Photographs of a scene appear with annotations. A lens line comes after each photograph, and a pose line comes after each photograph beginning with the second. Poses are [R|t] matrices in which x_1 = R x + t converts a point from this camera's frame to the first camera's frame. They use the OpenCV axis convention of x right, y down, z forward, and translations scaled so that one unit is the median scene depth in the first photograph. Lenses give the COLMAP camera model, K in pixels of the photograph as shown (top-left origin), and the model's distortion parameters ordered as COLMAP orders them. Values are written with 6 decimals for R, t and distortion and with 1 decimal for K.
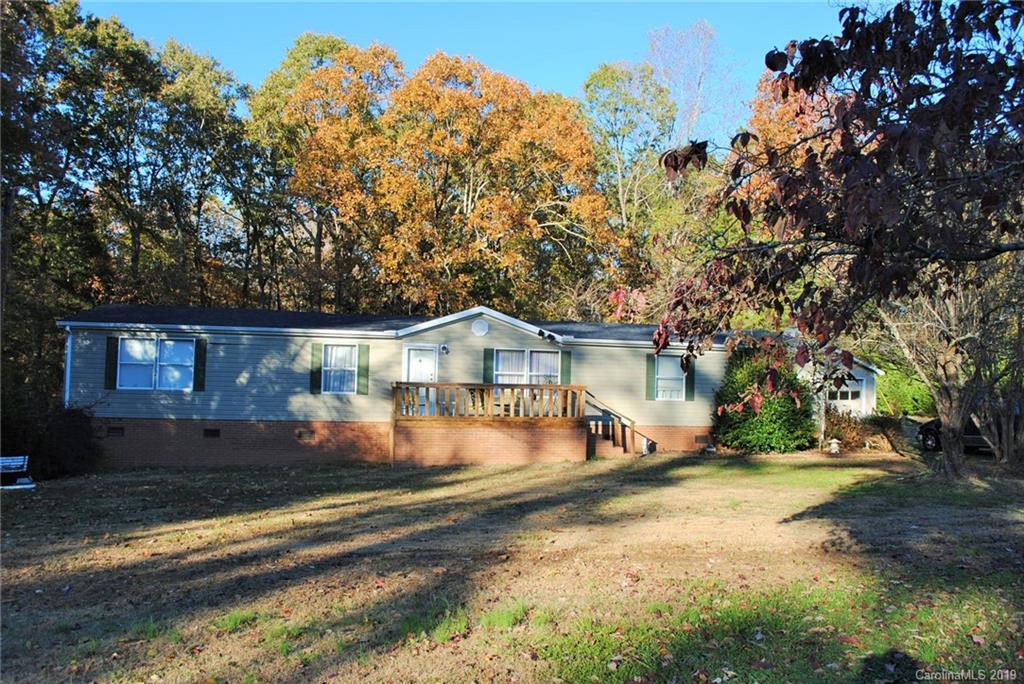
lens RADIAL K [[814.6, 0, 501.5], [0, 814.6, 342.7], [0, 0, 1]] dist [-0.078025, 0.009705]
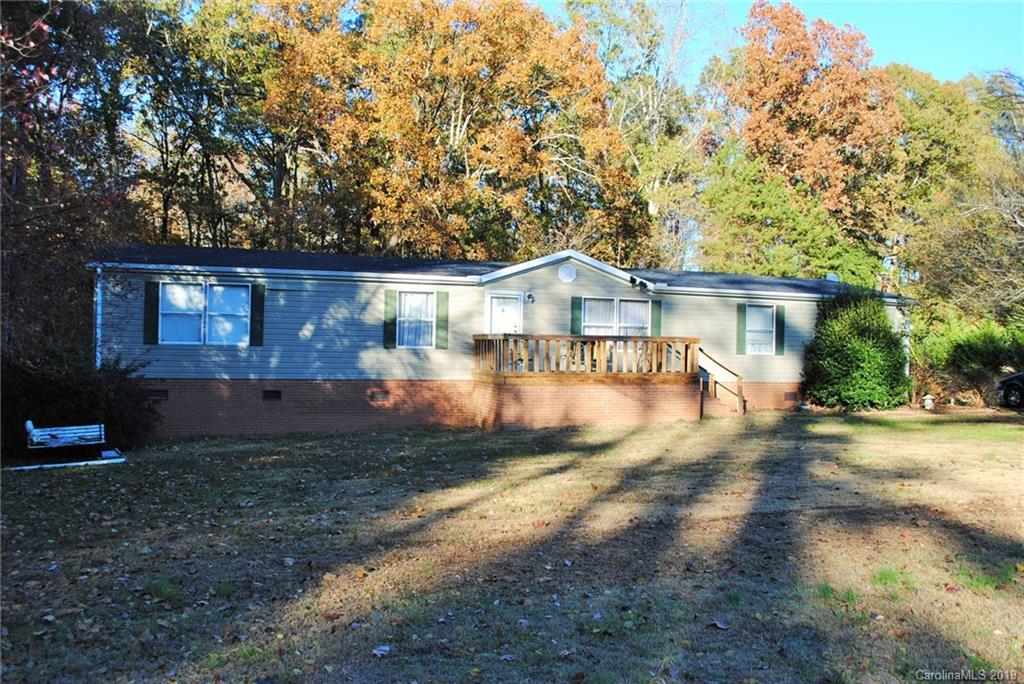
lens RADIAL K [[921.9, 0, 512.0], [0, 921.9, 342.0], [0, 0, 1]] dist [-0.062973, 0.000398]
pose [[0.990726, -0.002994, 0.135845, -0.235866], [-0.003644, 0.998812, 0.048594, 0.007996], [-0.135829, -0.048638, 0.989538, 0.009554]]
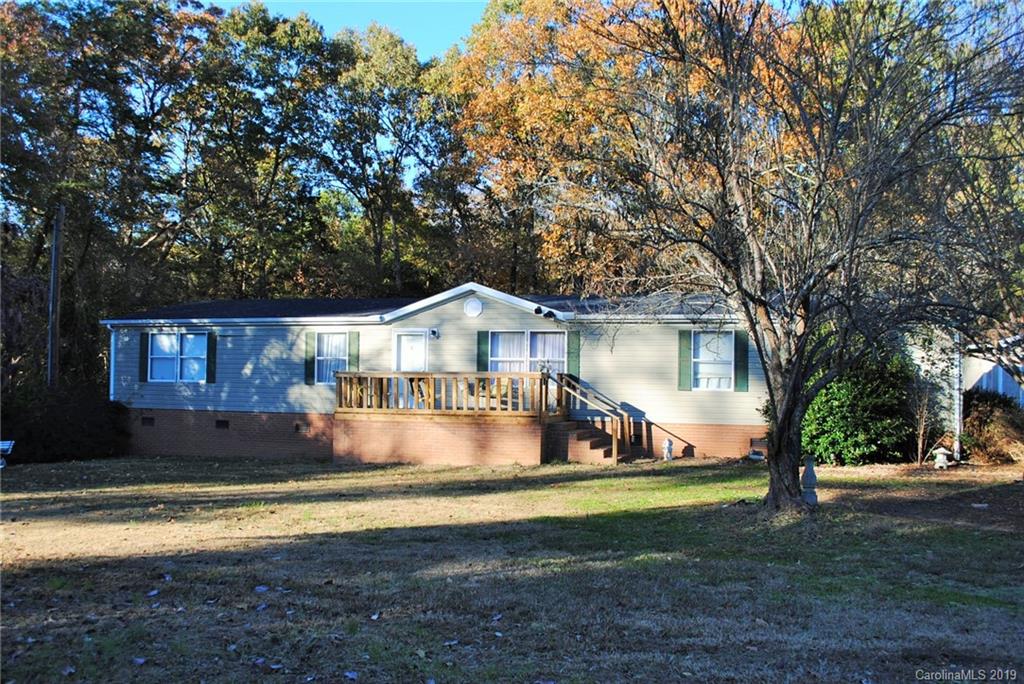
lens RADIAL K [[921.9, 0, 512.0], [0, 921.9, 342.0], [0, 0, 1]] dist [-0.062973, 0.000398]
pose [[0.867733, -0.027987, -0.496242, 0.523676], [0.037050, 0.999278, 0.008428, 0.012544], [0.495647, -0.025699, 0.868144, 0.178292]]
